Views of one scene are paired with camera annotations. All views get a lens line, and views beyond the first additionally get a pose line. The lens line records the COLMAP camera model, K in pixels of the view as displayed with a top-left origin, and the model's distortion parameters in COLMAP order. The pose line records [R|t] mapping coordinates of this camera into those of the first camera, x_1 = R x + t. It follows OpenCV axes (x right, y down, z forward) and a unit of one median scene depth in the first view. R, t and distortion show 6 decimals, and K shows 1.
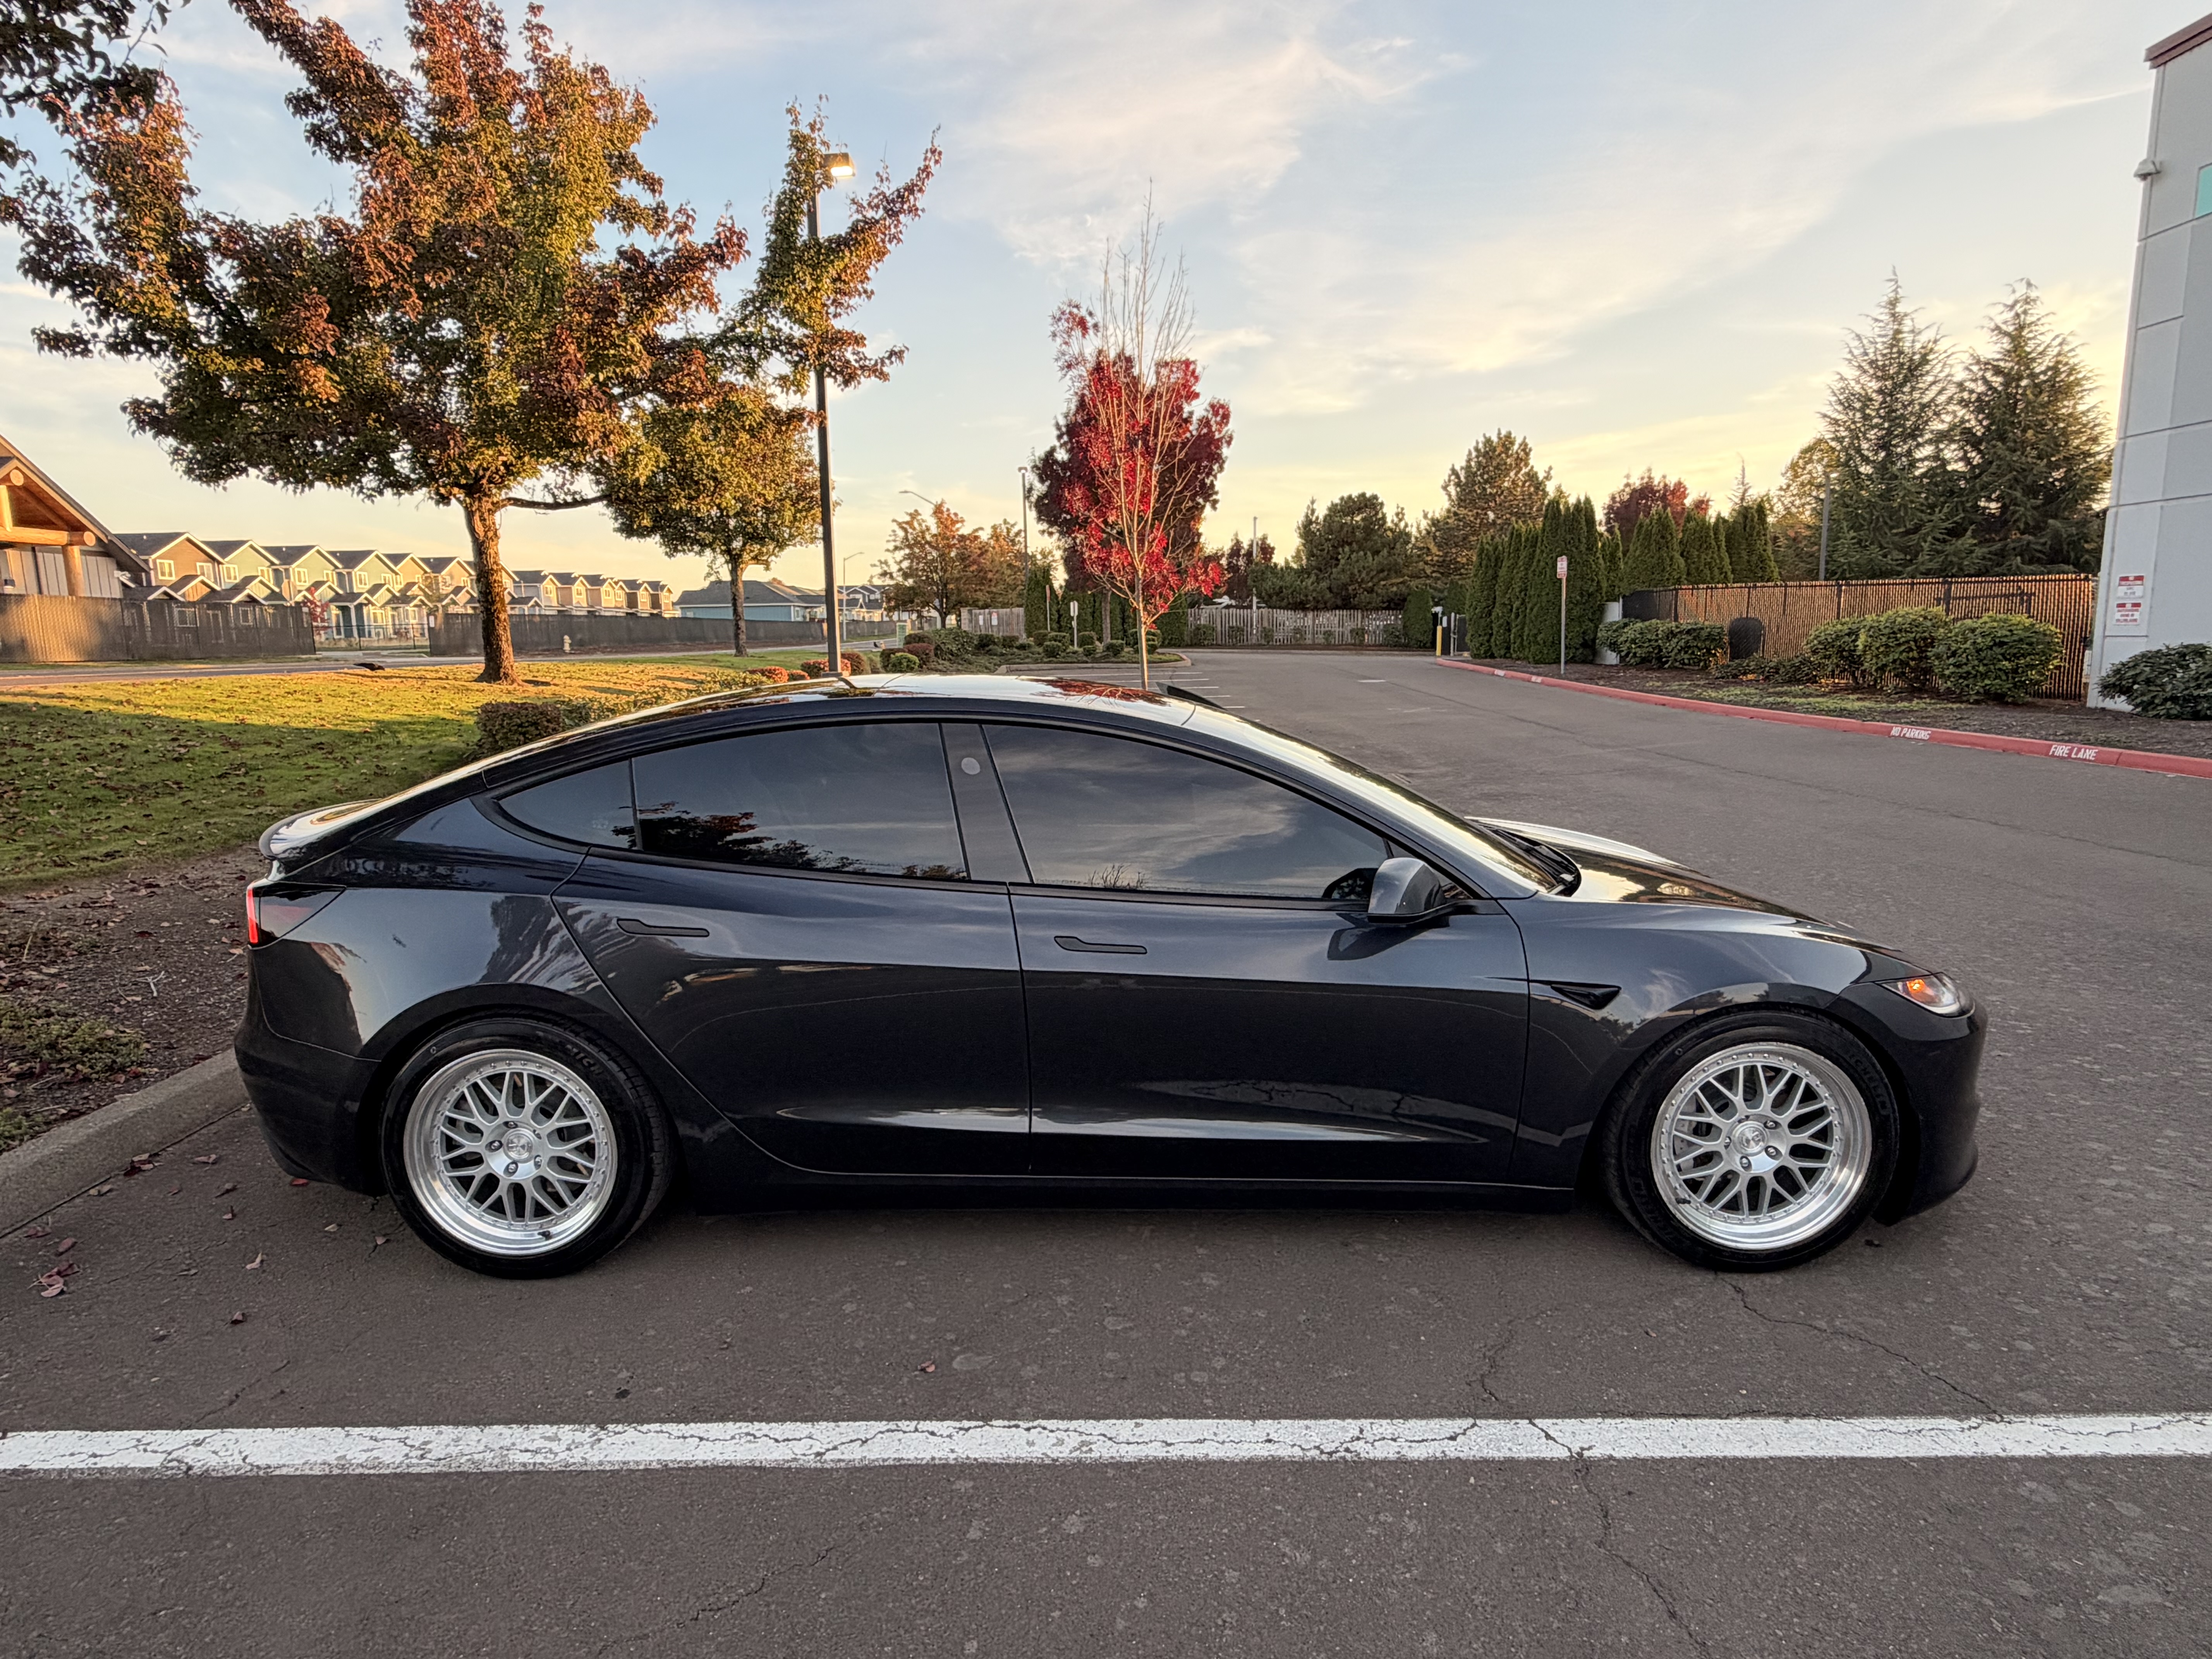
lens RADIAL K [[1251.5, 0, 1102.5], [0, 1251.5, 826.7], [0, 0, 1]] dist [-0.001545, 0.000654]
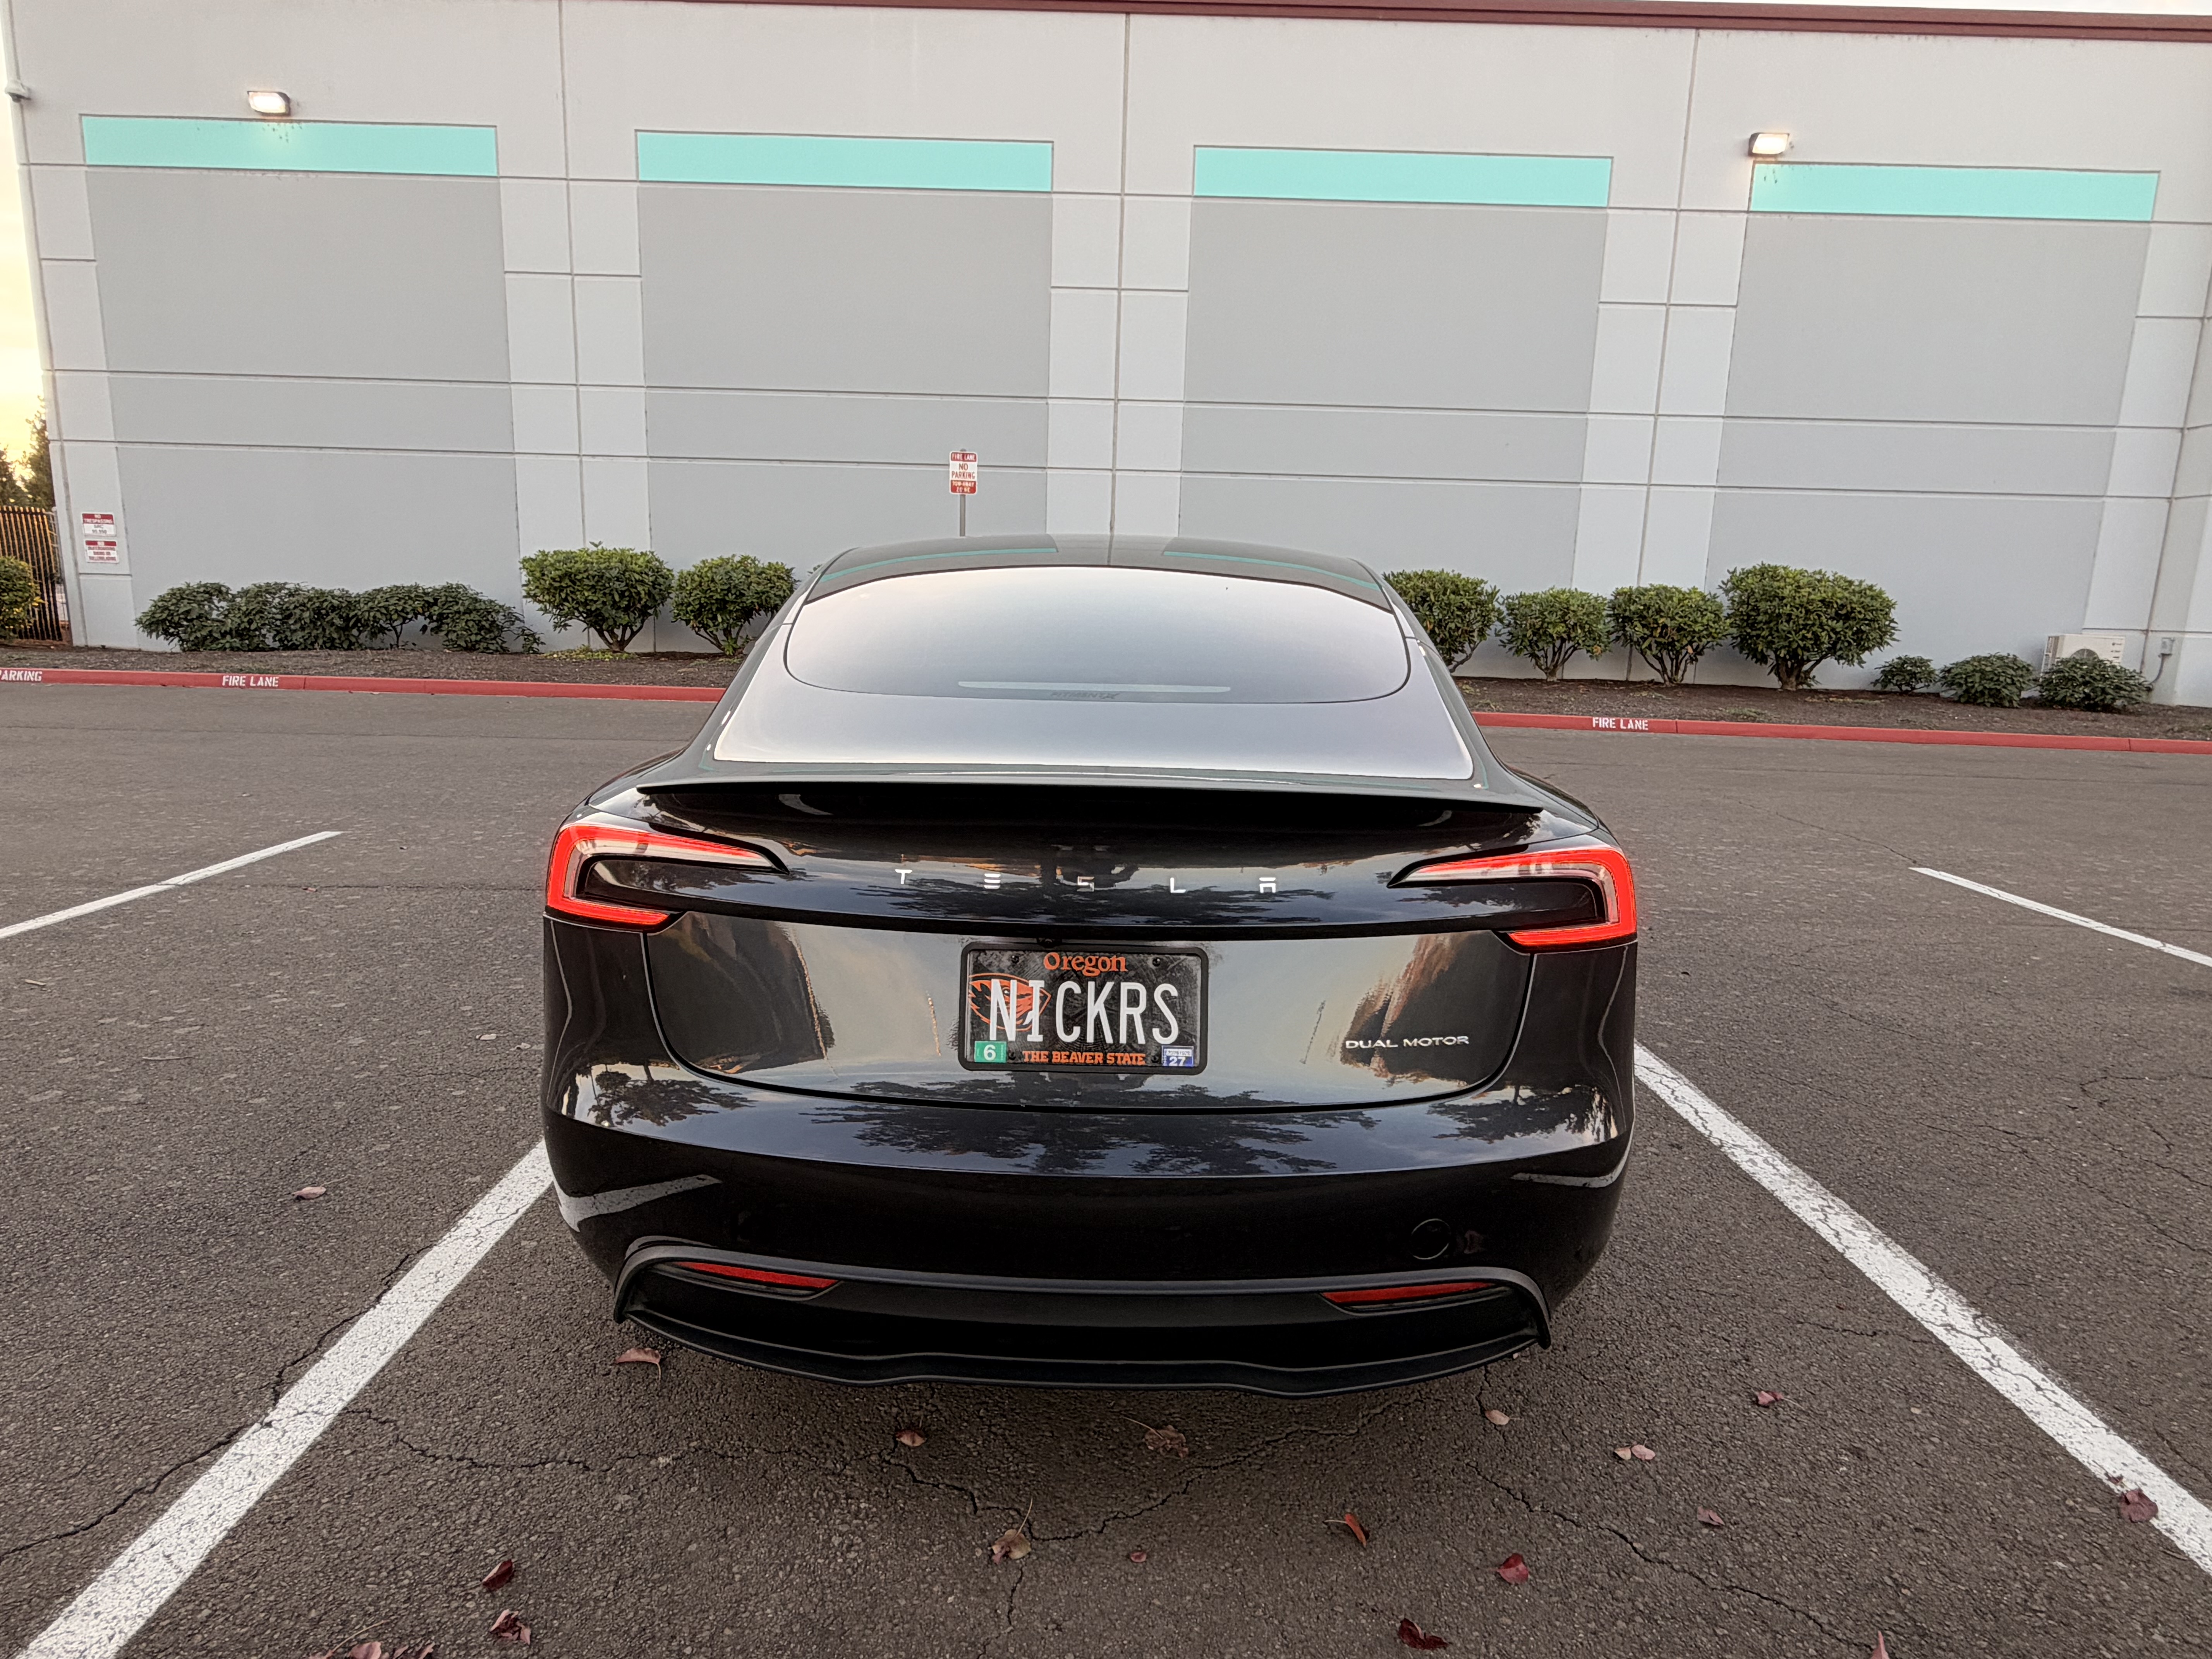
lens RADIAL K [[1250.7, 0, 1089.8], [0, 1250.7, 839.1], [0, 0, 1]] dist [-0.003135, -0.002082]
pose [[0.002814, -0.169834, 0.985469, -0.180181], [0.124151, 0.977907, 0.168177, -0.011324], [-0.992259, 0.121874, 0.023837, 0.179011]]
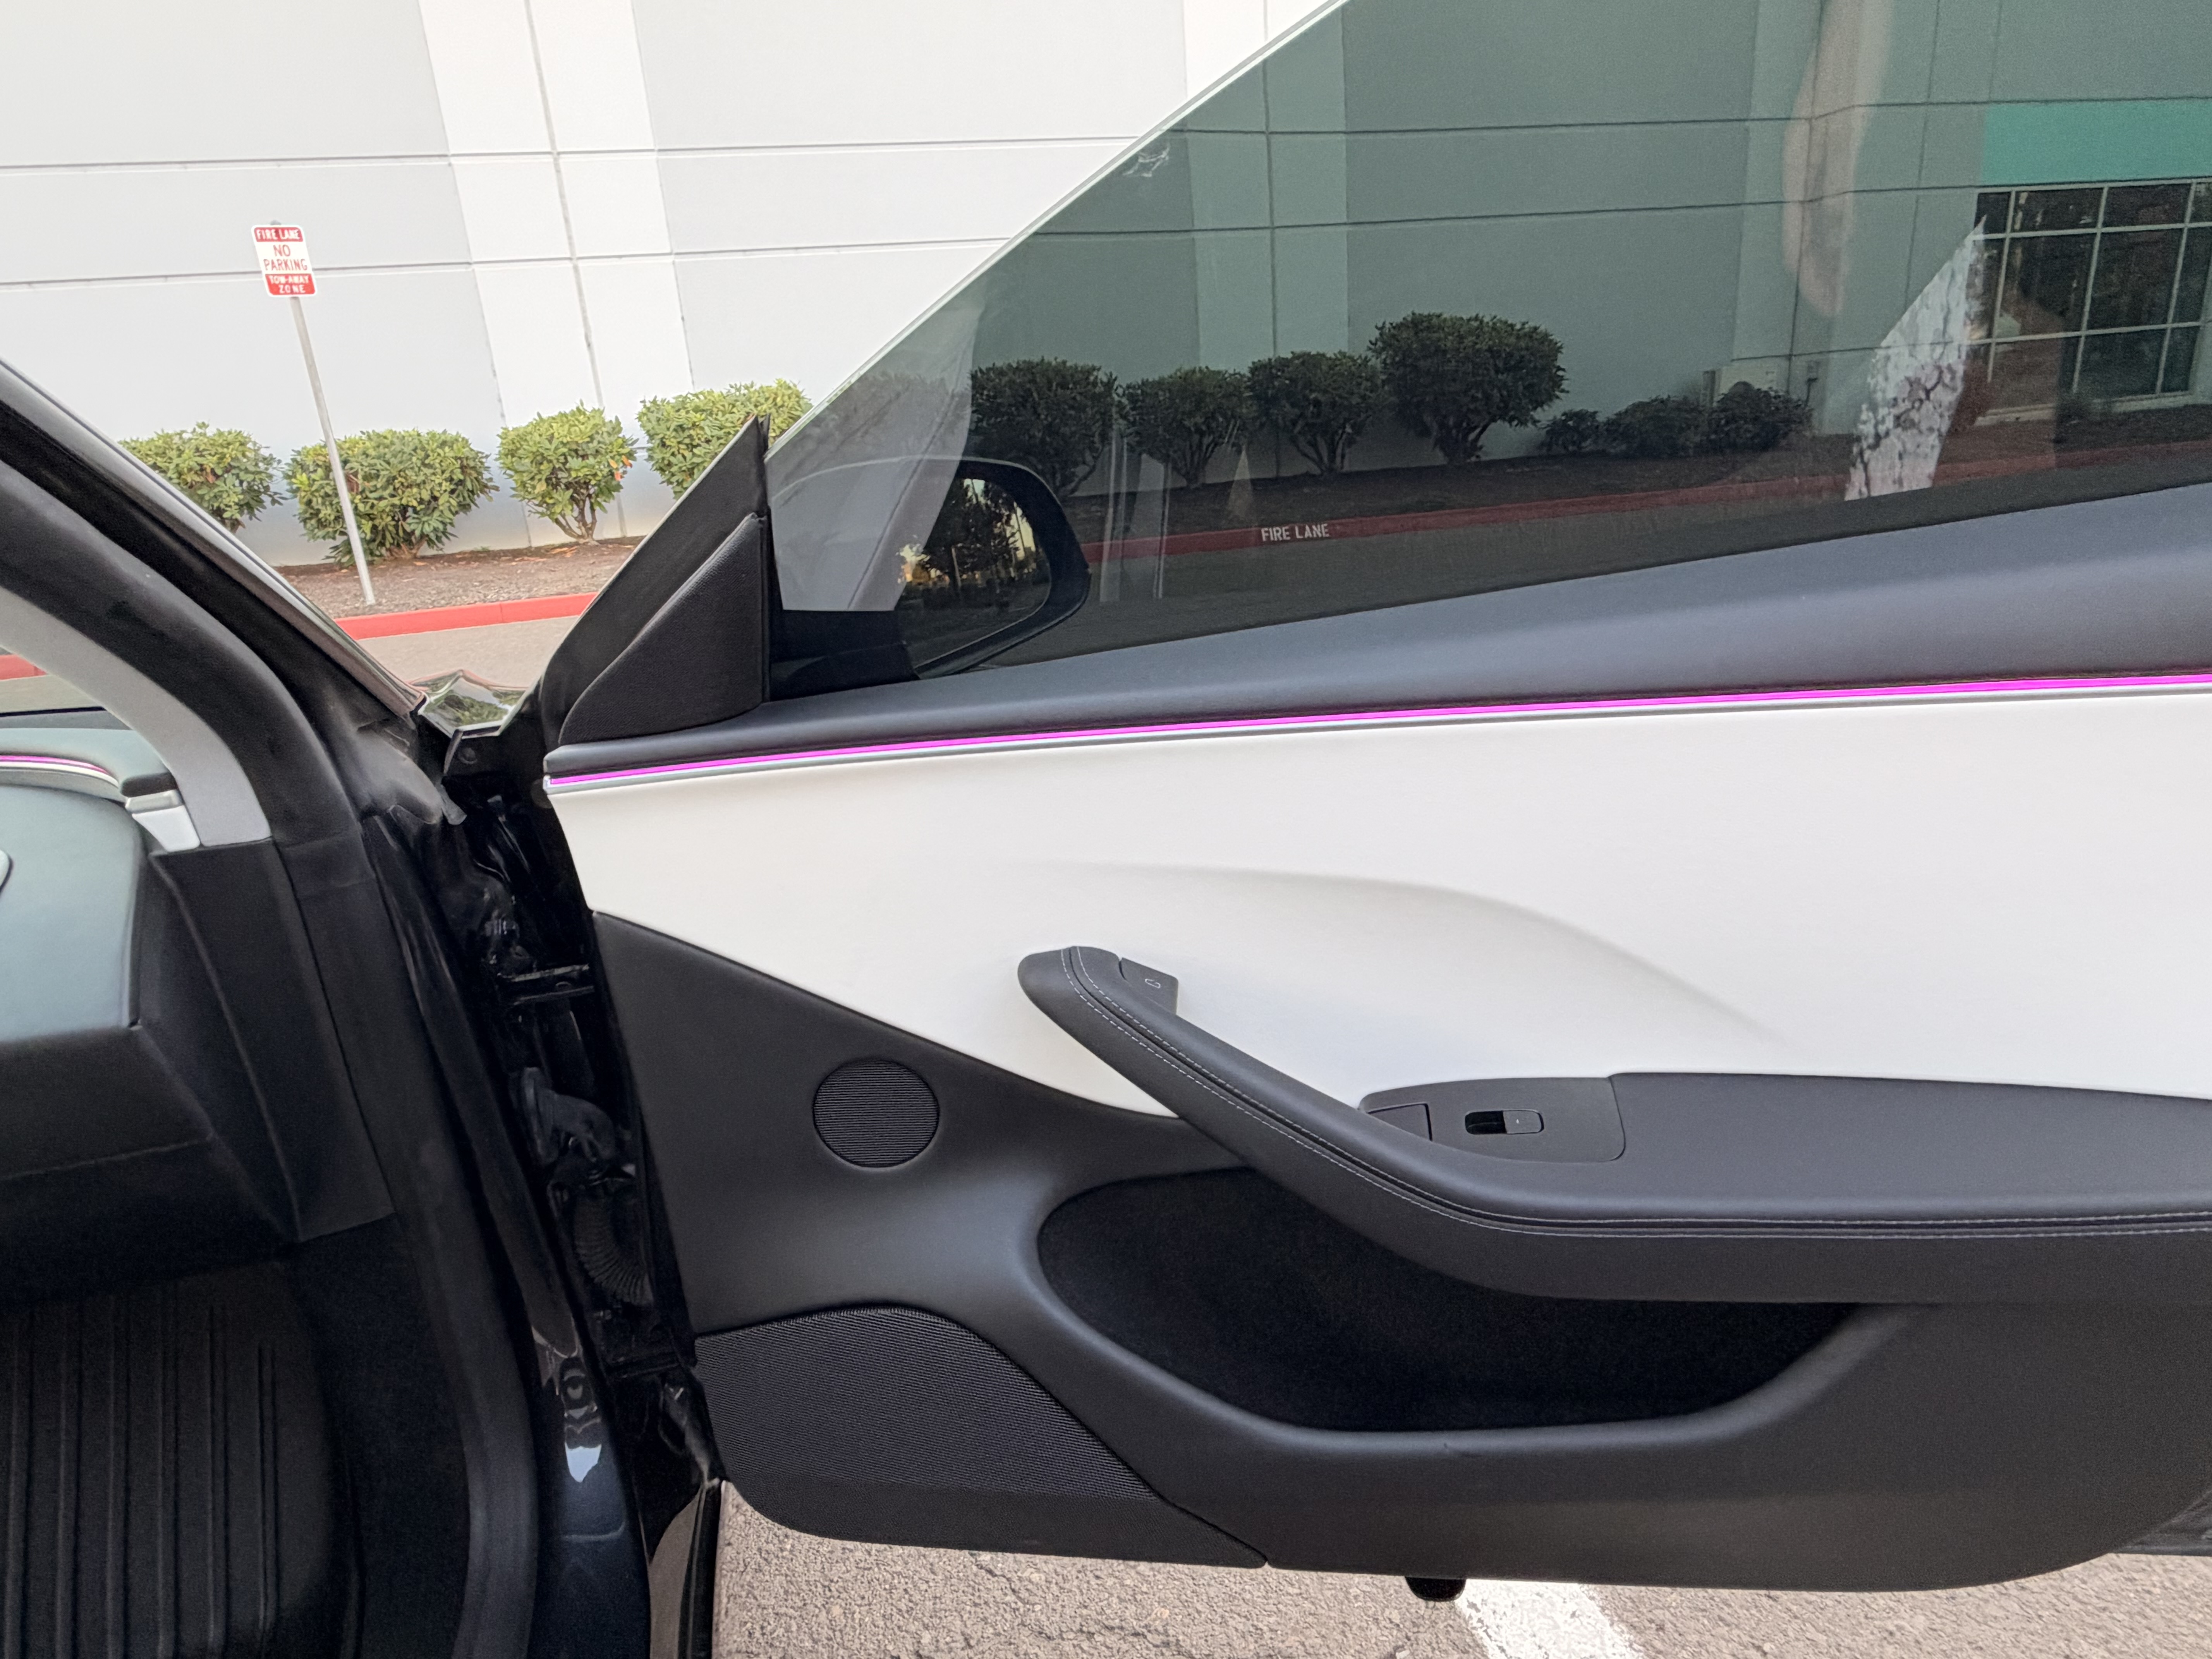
lens RADIAL K [[1254.5, 0, 1078.5], [0, 1254.5, 837.9], [0, 0, 1]] dist [-0.000663, -0.002128]
pose [[-0.282204, -0.257339, 0.924196, 0.004088], [0.227058, 0.918065, 0.324964, 0.003043], [-0.932097, 0.301552, -0.200650, 0.130925]]
